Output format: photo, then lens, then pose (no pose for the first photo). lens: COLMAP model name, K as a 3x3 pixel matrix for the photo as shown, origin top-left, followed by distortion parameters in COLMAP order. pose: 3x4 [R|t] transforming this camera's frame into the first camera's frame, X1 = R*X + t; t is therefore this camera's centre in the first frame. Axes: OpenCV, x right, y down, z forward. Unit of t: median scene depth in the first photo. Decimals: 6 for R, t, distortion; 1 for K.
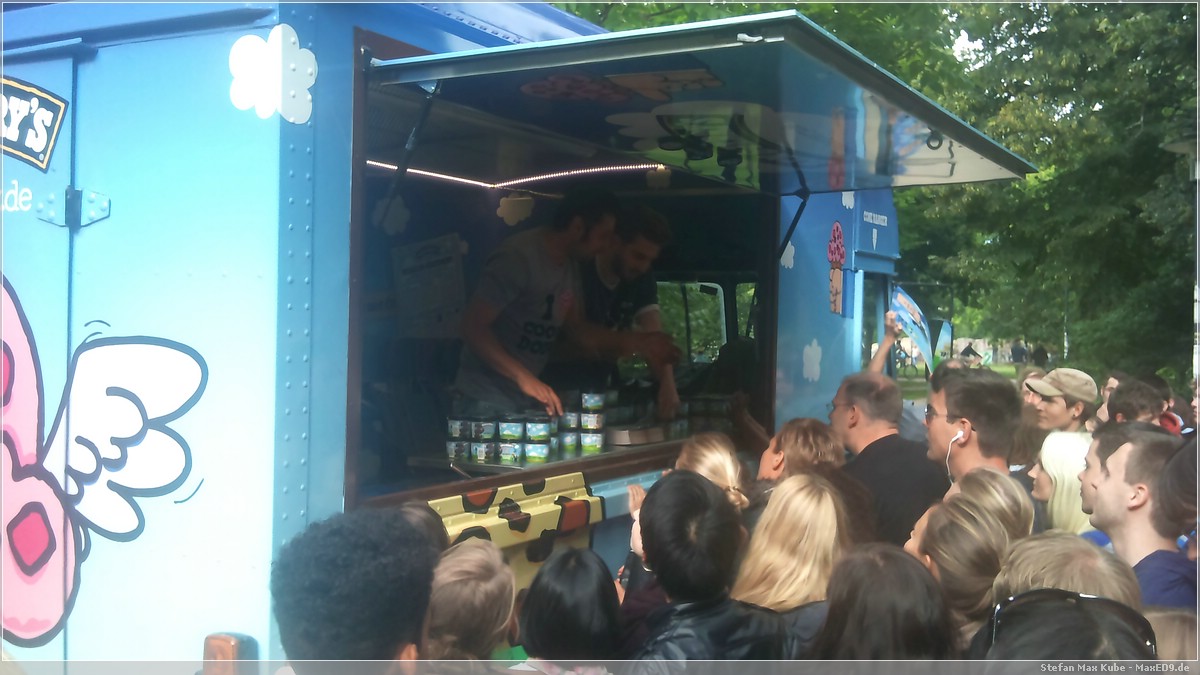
lens RADIAL K [[1274.6, 0, 600.0], [0, 1274.6, 337.5], [0, 0, 1]] dist [-0.004314, -0.004554]
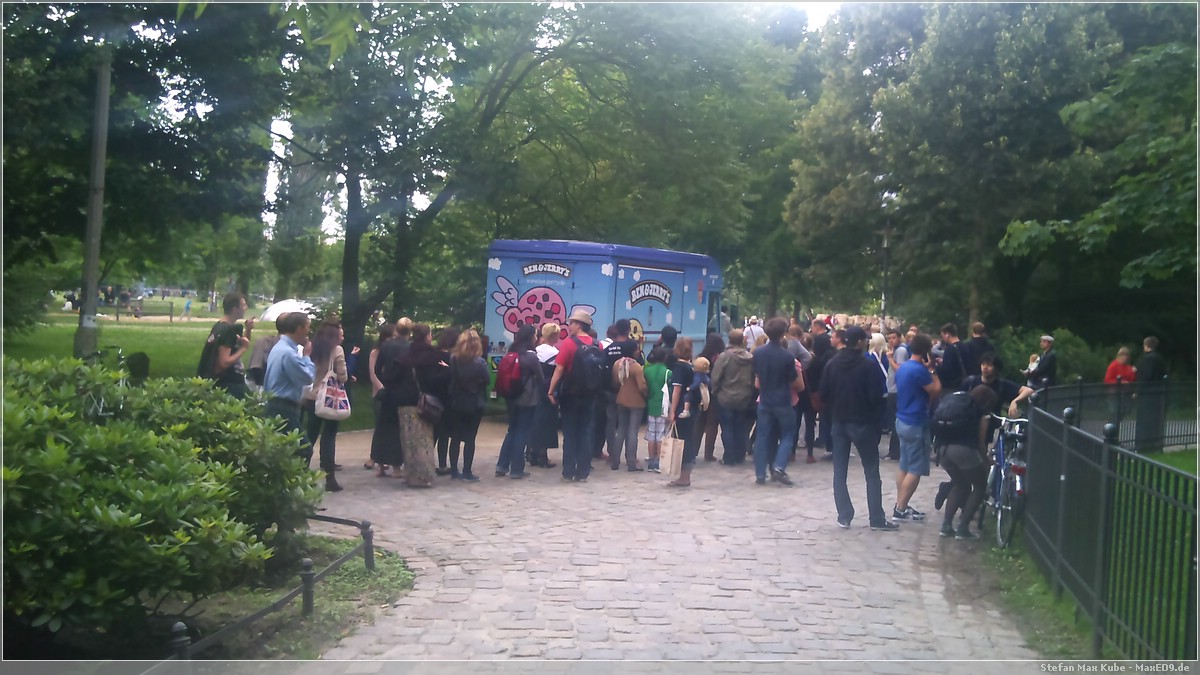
lens RADIAL K [[1224.2, 0, 557.9], [0, 1224.2, 341.4], [0, 0, 1]] dist [0.134697, -0.014681]
pose [[0.999311, 0.036994, 0.002975, -0.295007], [-0.037057, 0.998993, 0.025284, 0.020998], [-0.002036, -0.025376, 0.999676, -3.251917]]
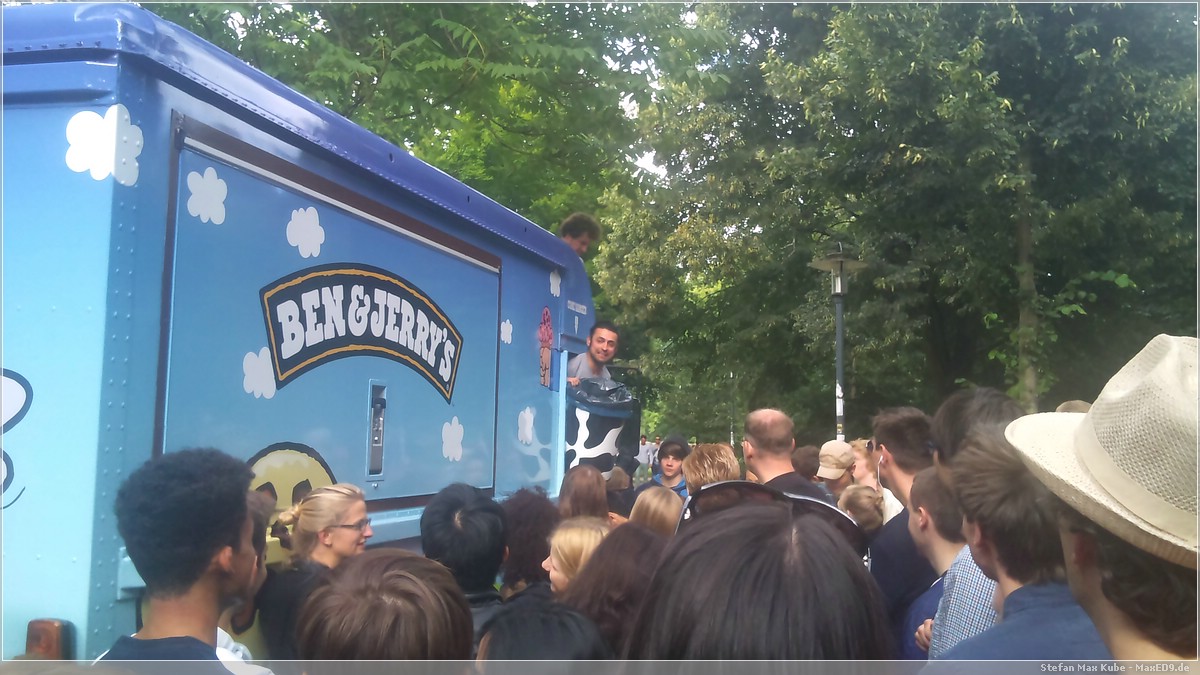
lens RADIAL K [[1274.6, 0, 600.0], [0, 1274.6, 337.5], [0, 0, 1]] dist [-0.004314, -0.004554]
pose [[0.969531, 0.030133, 0.243109, -0.049839], [-0.008658, 0.996001, -0.088925, 0.040910], [-0.244816, 0.084111, 0.965914, -0.134693]]
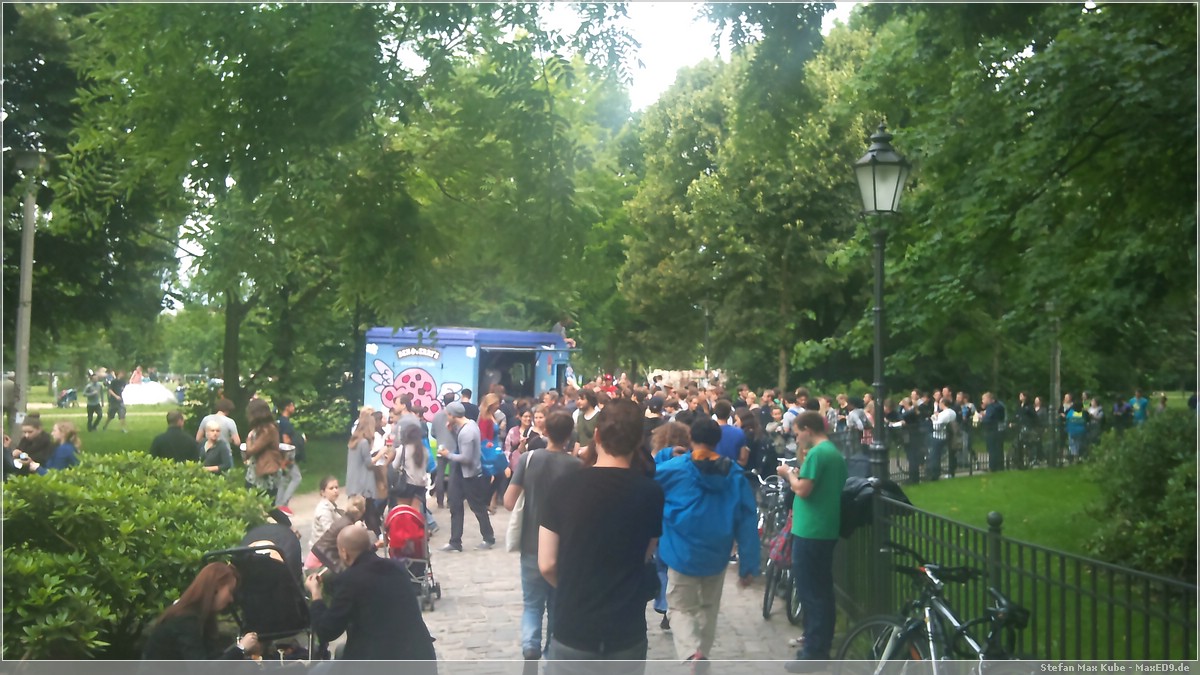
lens RADIAL K [[1274.6, 0, 600.0], [0, 1274.6, 337.5], [0, 0, 1]] dist [-0.004314, -0.004554]
pose [[0.986420, 0.008078, 0.164045, -0.438061], [-0.003902, 0.999661, -0.025758, -0.045909], [-0.164197, 0.024768, 0.986117, -4.105951]]
